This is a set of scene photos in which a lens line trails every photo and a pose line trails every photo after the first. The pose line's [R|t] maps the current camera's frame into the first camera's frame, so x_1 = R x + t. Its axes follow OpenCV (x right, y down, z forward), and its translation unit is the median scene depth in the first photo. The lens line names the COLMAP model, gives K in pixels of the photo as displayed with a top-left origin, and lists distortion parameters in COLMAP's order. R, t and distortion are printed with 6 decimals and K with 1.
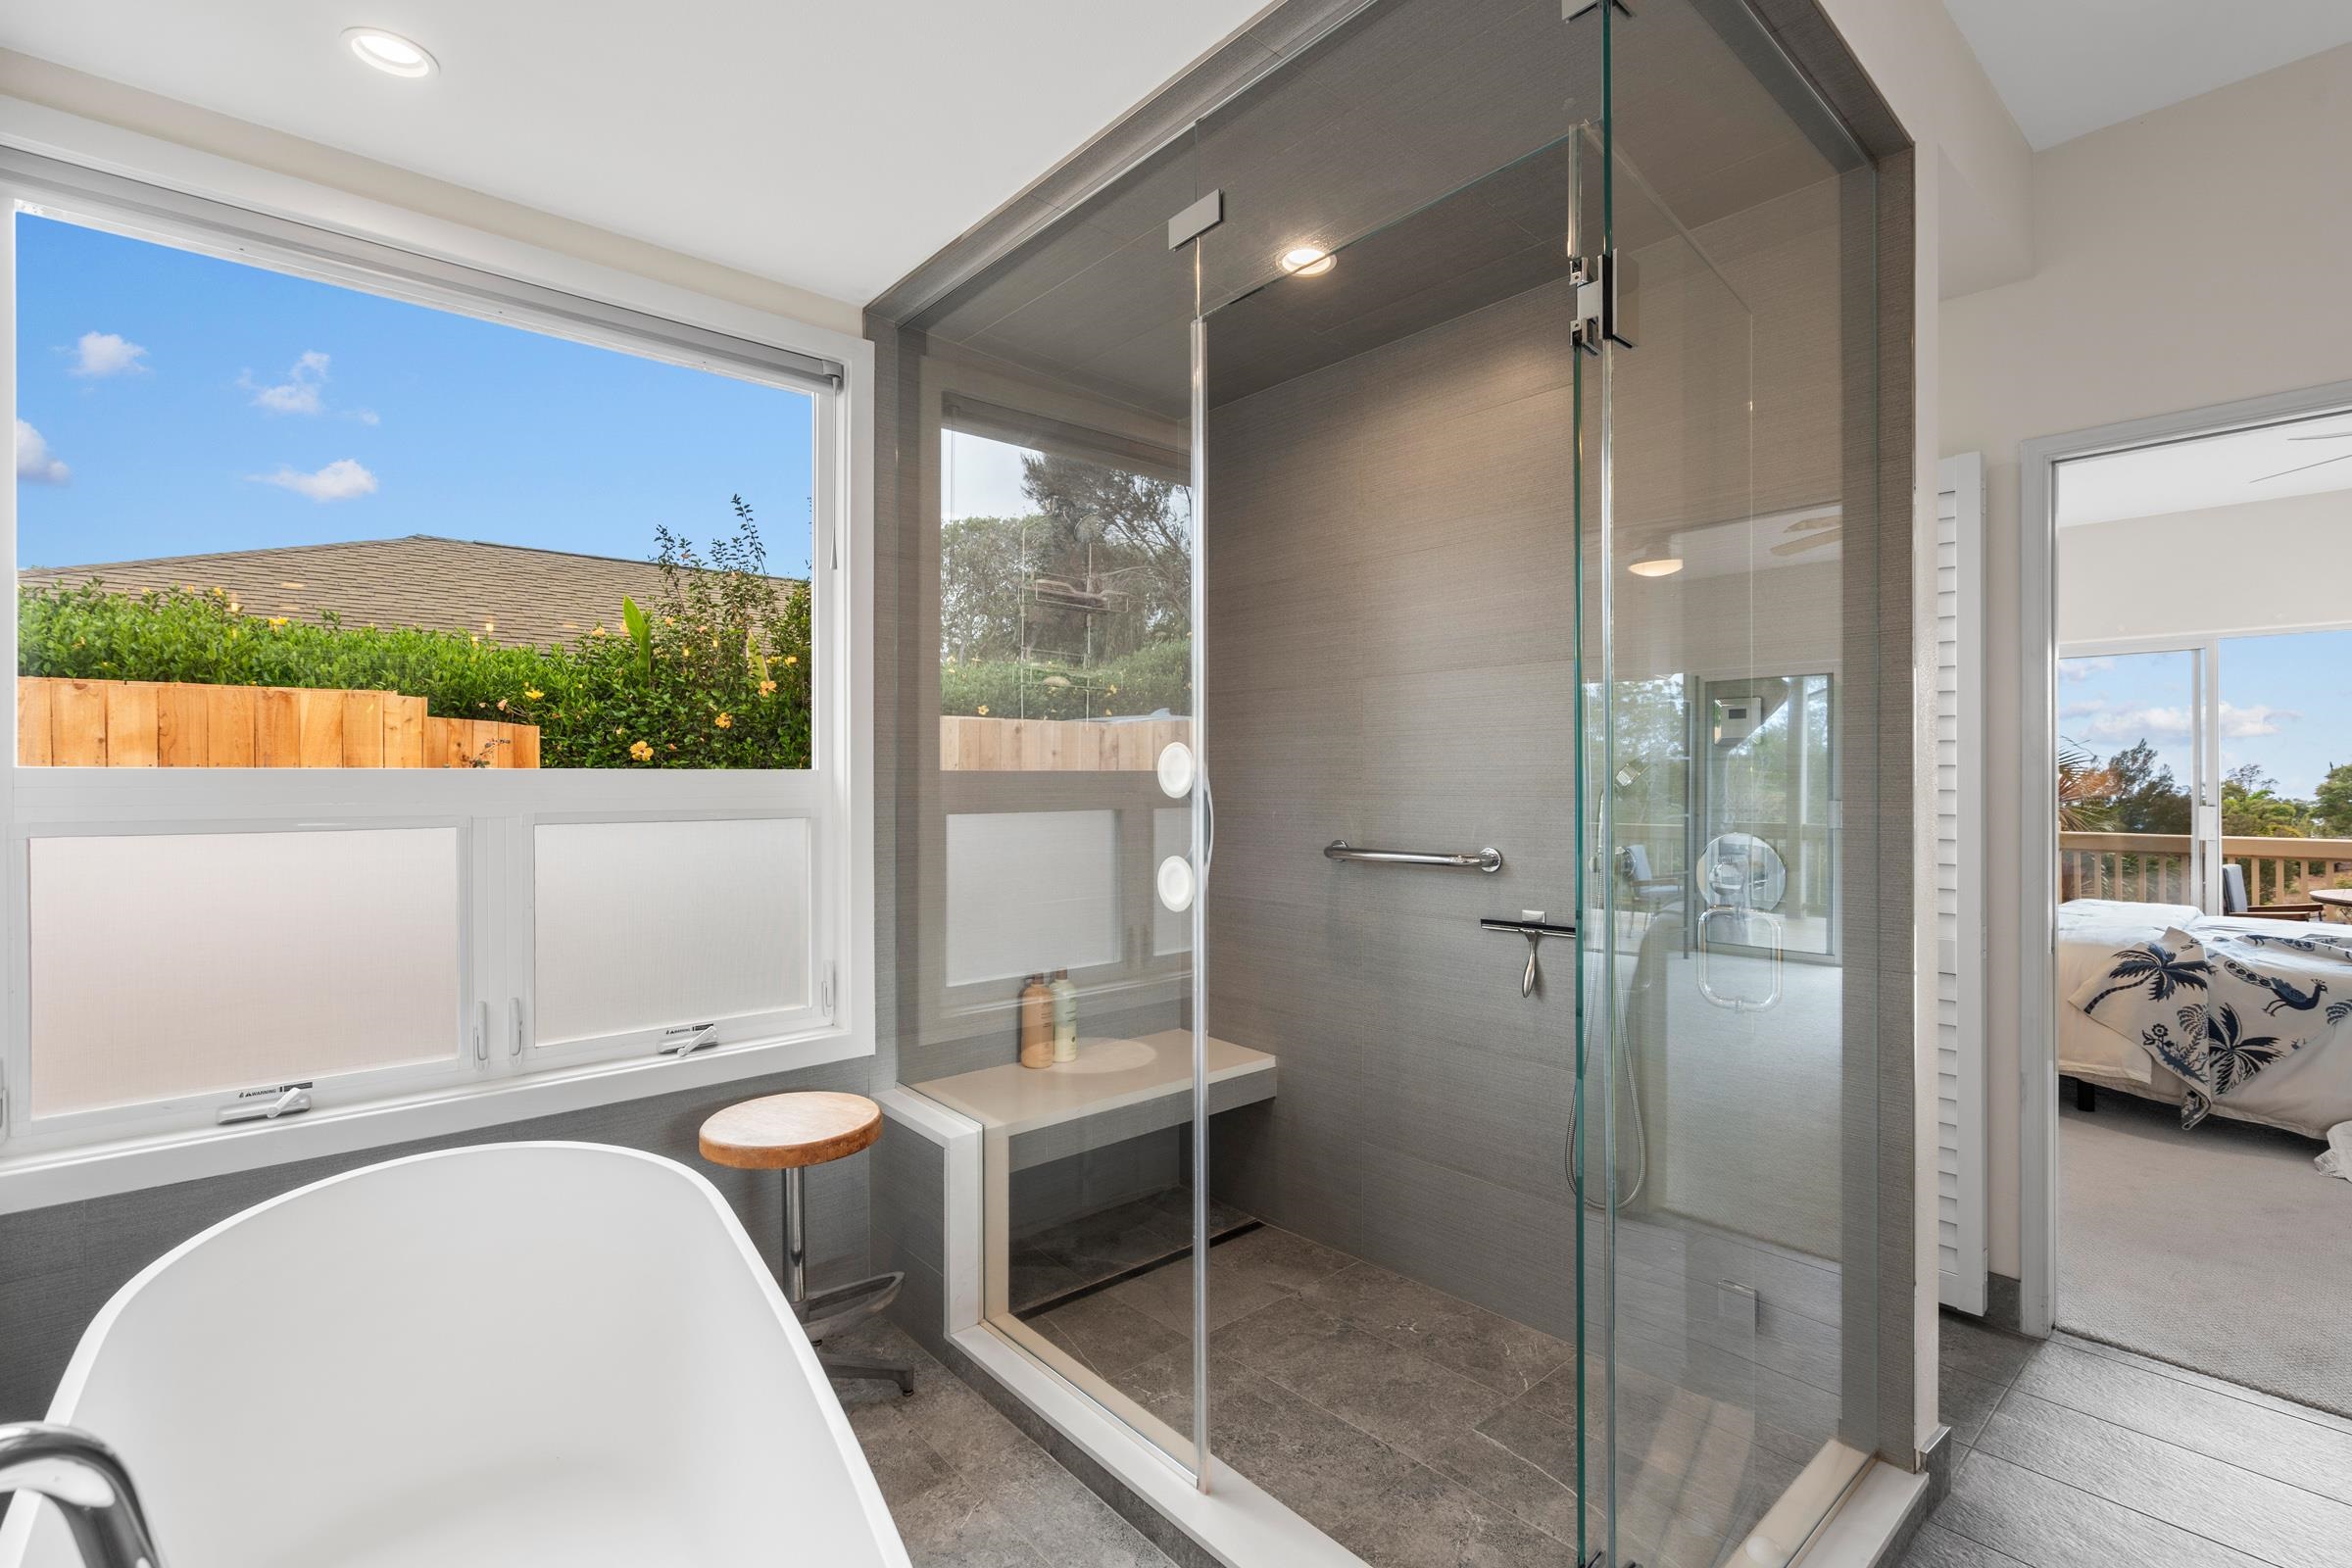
lens RADIAL K [[1058.6, 0, 1182.8], [0, 1058.6, 774.9], [0, 0, 1]] dist [-0.002840, 0.000765]
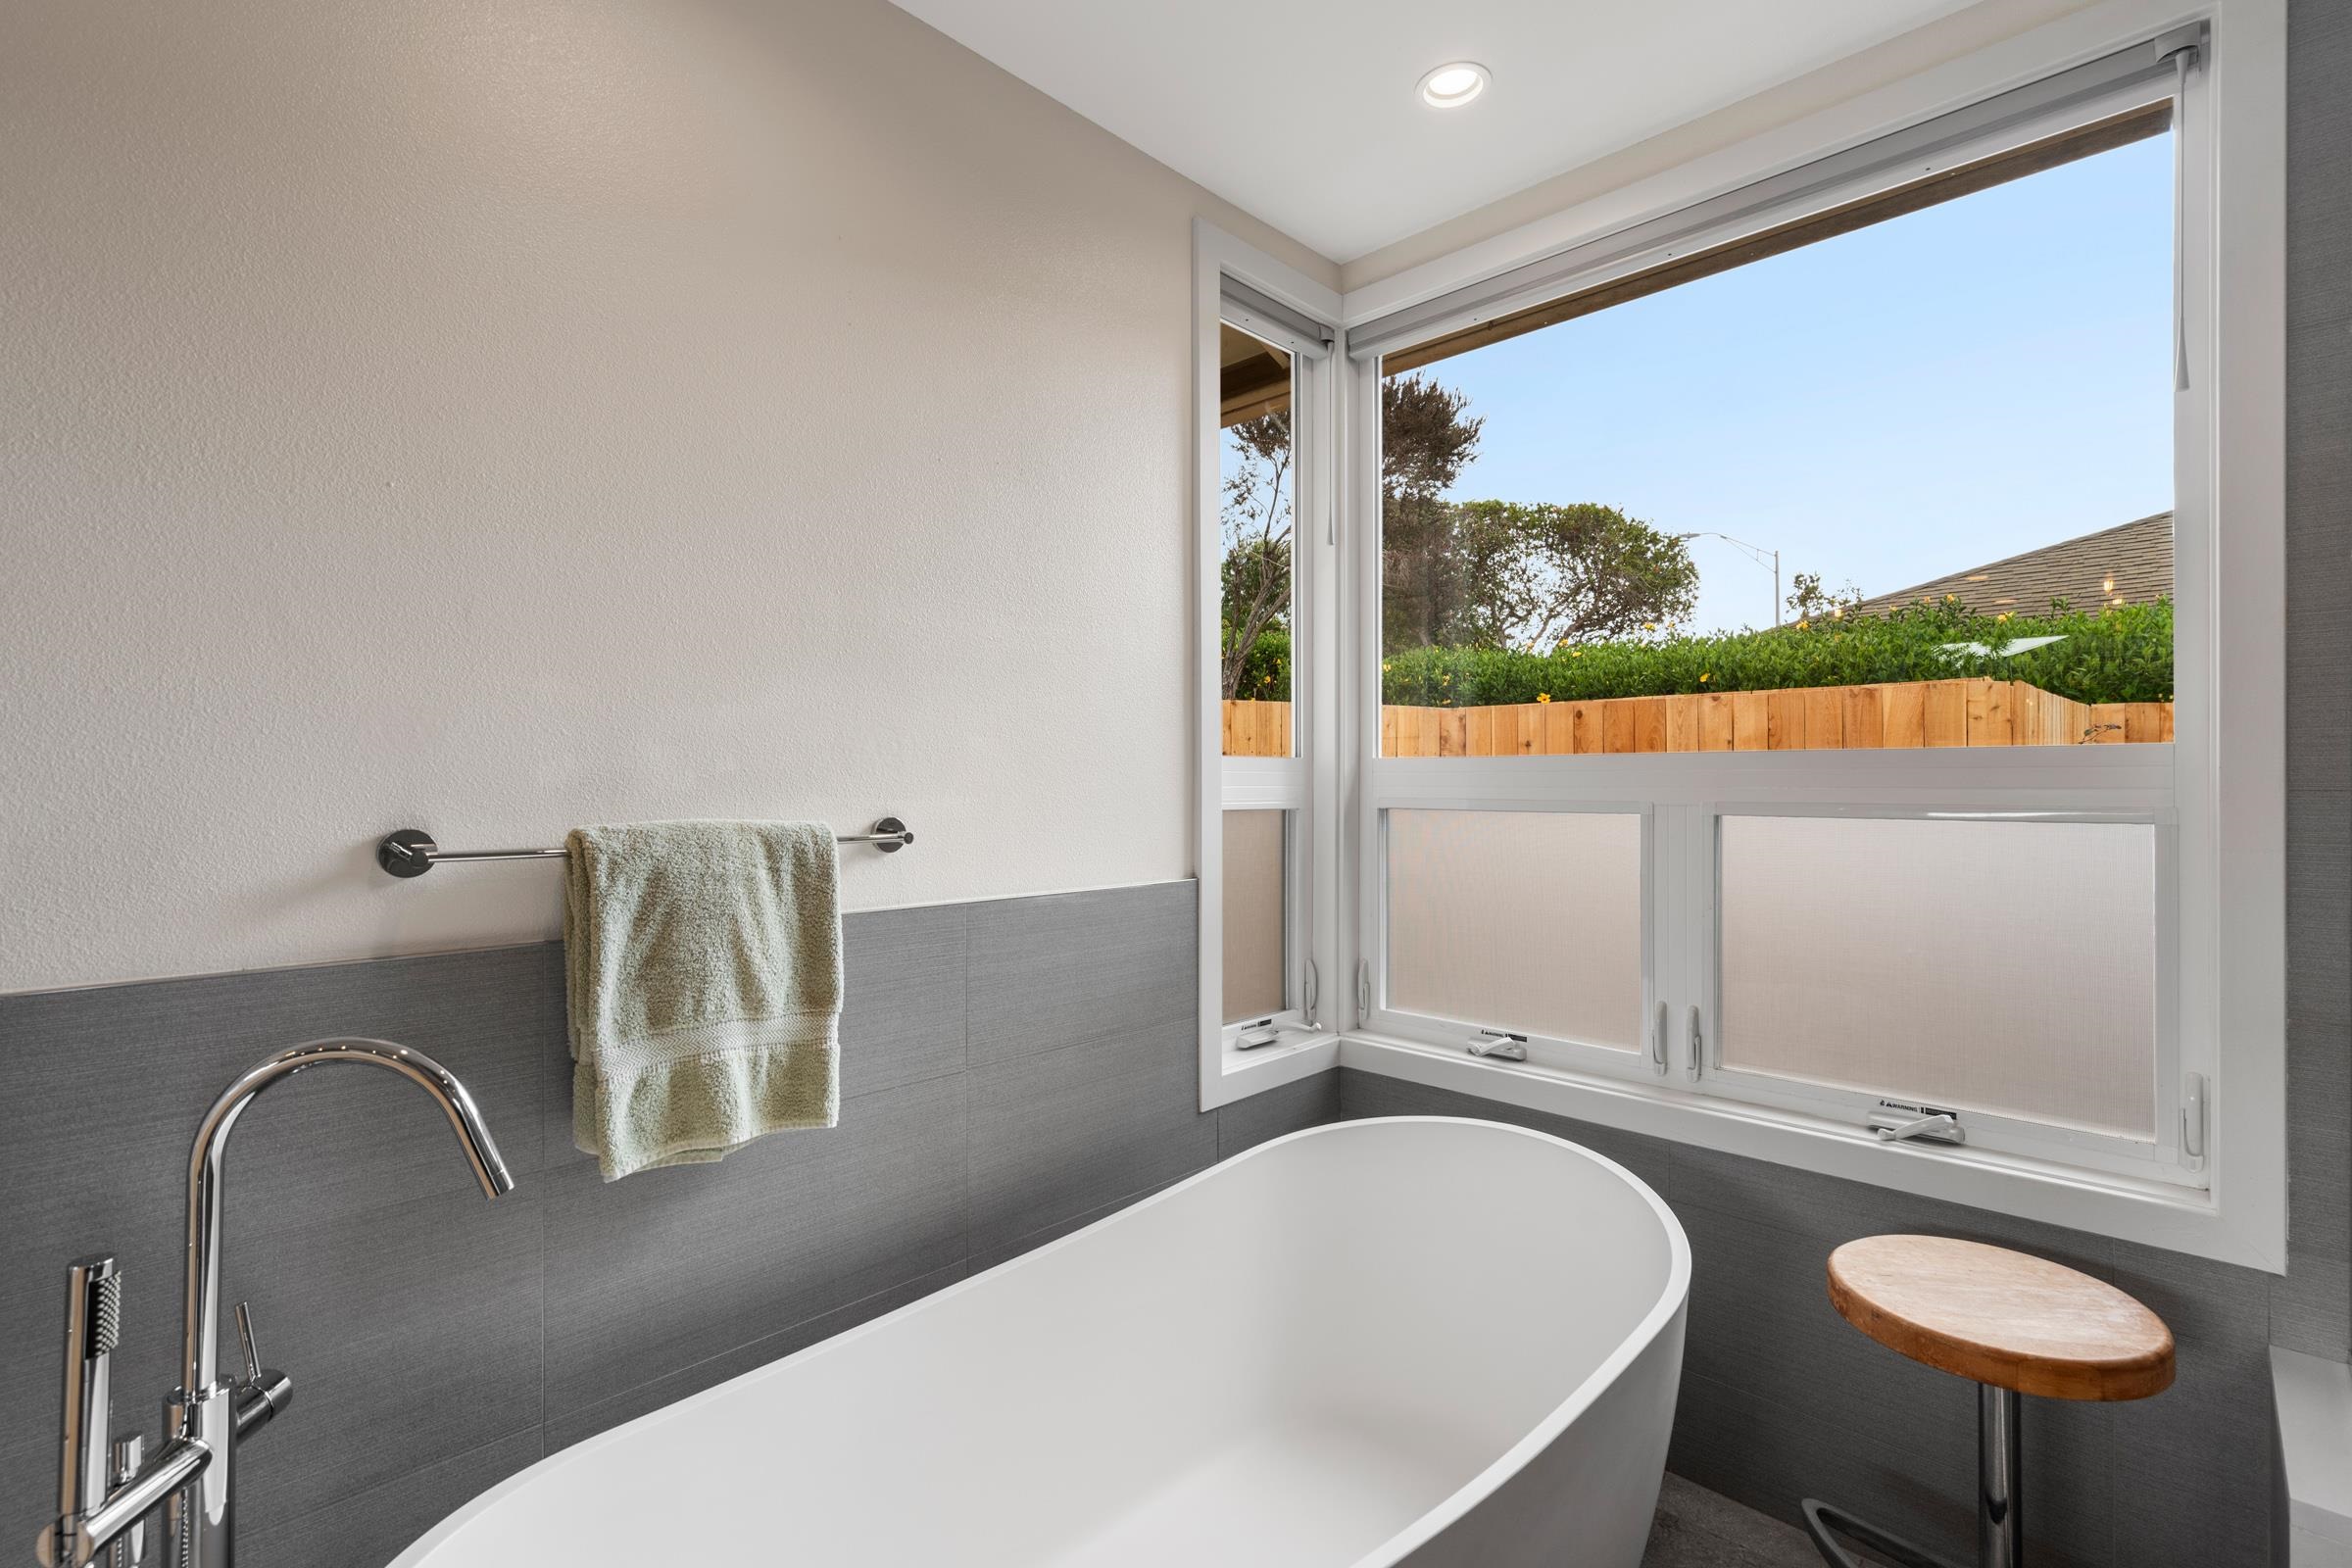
lens RADIAL K [[1058.6, 0, 1177.8], [0, 1058.6, 779.3], [0, 0, 1]] dist [-0.002840, 0.000765]
pose [[0.076058, -0.002870, -0.997099, 0.133474], [0.003813, 0.999989, -0.002588, 0.010727], [0.997096, -0.003605, 0.076068, 0.283166]]
